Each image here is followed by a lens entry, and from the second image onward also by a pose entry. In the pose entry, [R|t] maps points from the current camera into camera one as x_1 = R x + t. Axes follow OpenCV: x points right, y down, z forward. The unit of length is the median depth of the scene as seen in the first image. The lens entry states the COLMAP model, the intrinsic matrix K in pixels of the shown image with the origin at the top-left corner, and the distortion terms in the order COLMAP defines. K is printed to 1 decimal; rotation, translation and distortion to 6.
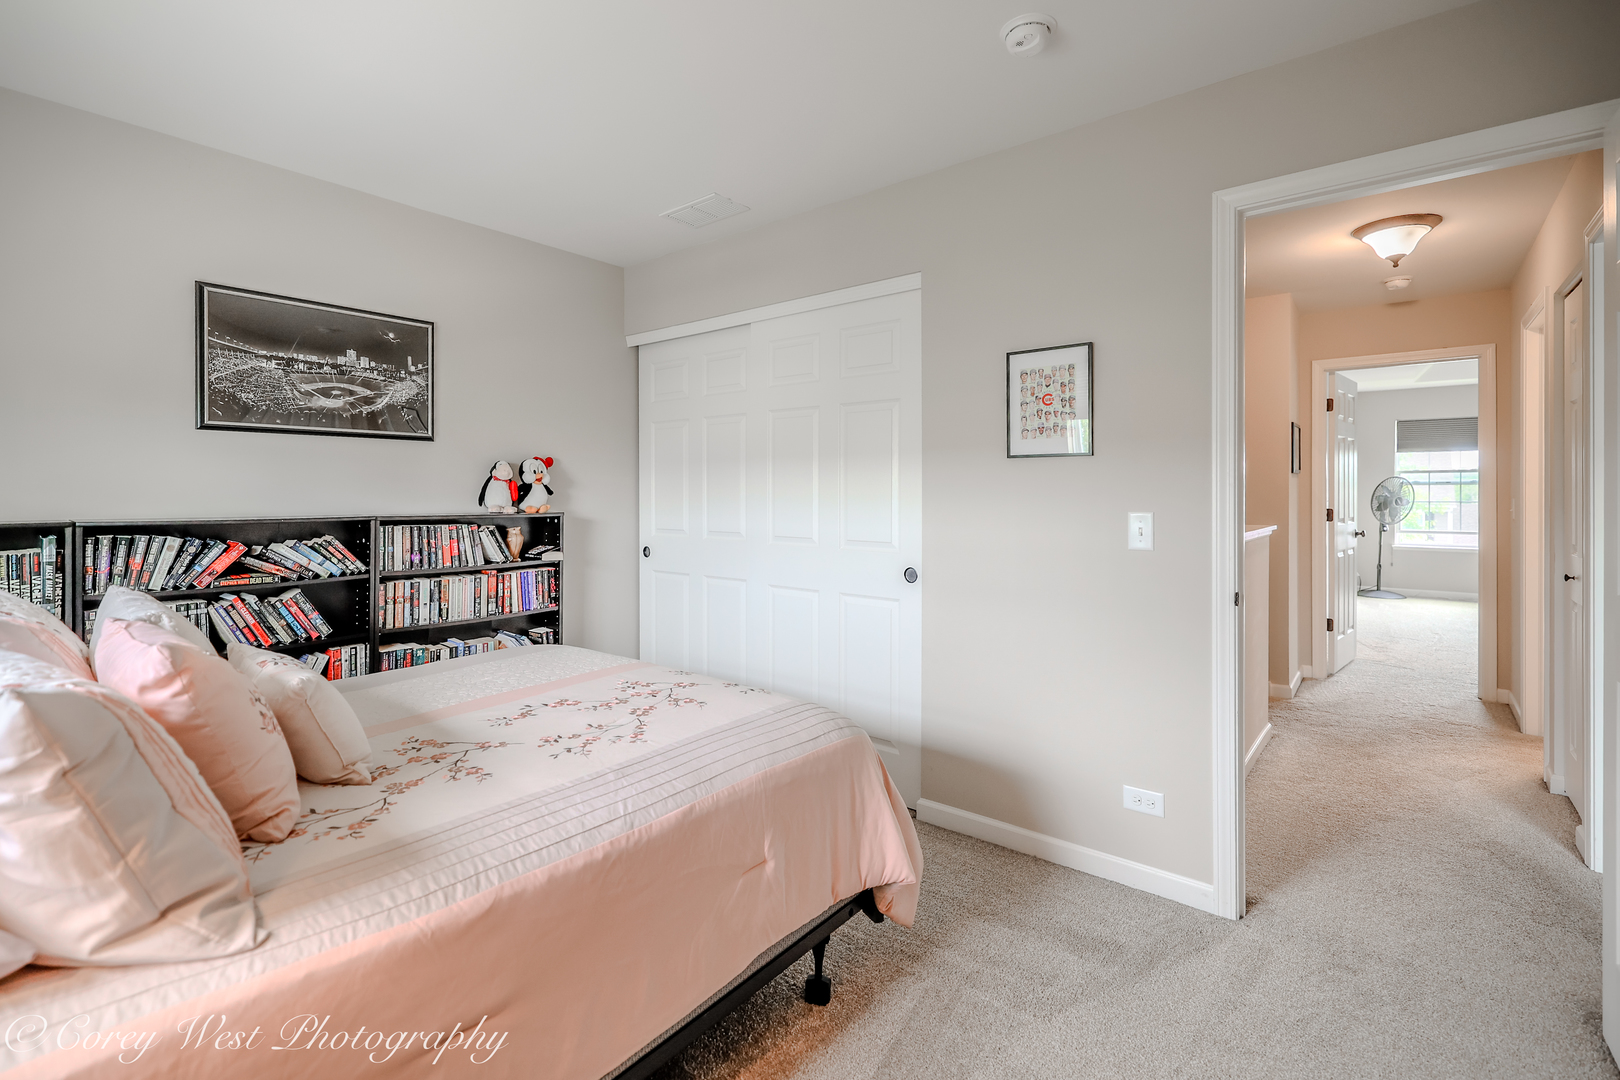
lens RADIAL K [[714.4, 0, 795.1], [0, 714.4, 500.0], [0, 0, 1]] dist [0.000432, 0.000271]
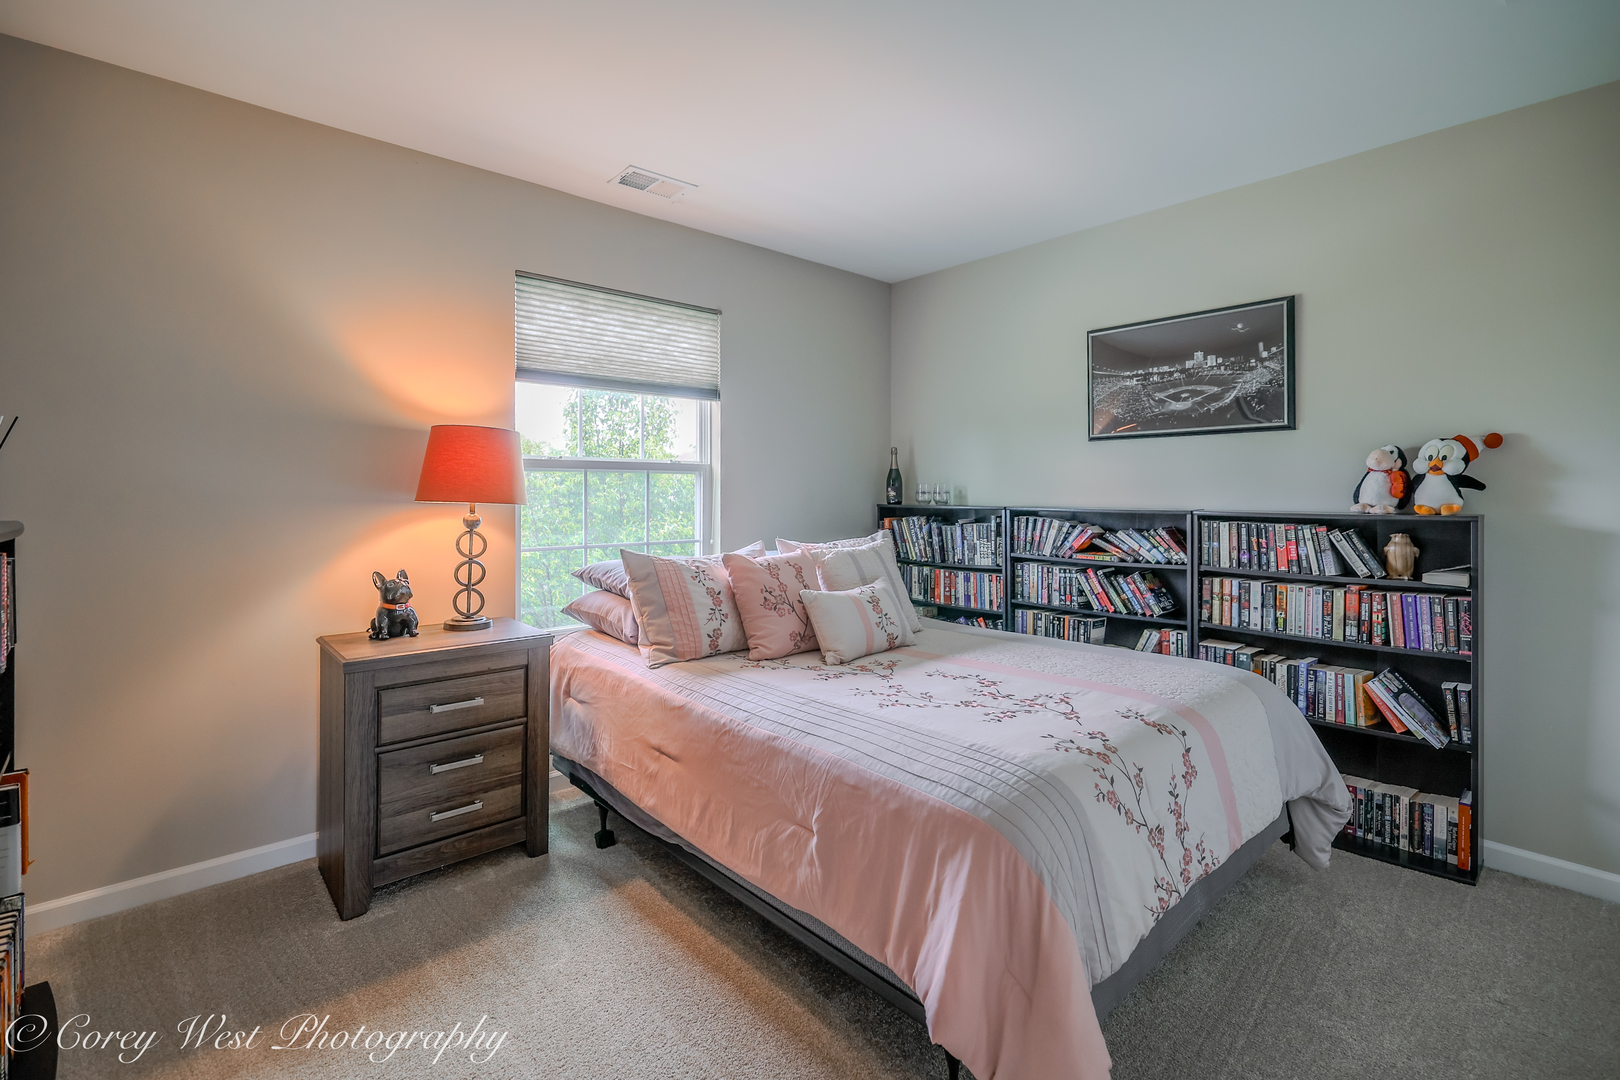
lens RADIAL K [[741.4, 0, 809.8], [0, 741.4, 495.1], [0, 0, 1]] dist [0.000785, -0.000104]
pose [[-0.133904, 0.004707, -0.990983, 0.533164], [-0.008271, 0.999949, 0.005867, -0.001577], [0.990960, 0.008982, -0.133858, 0.578104]]
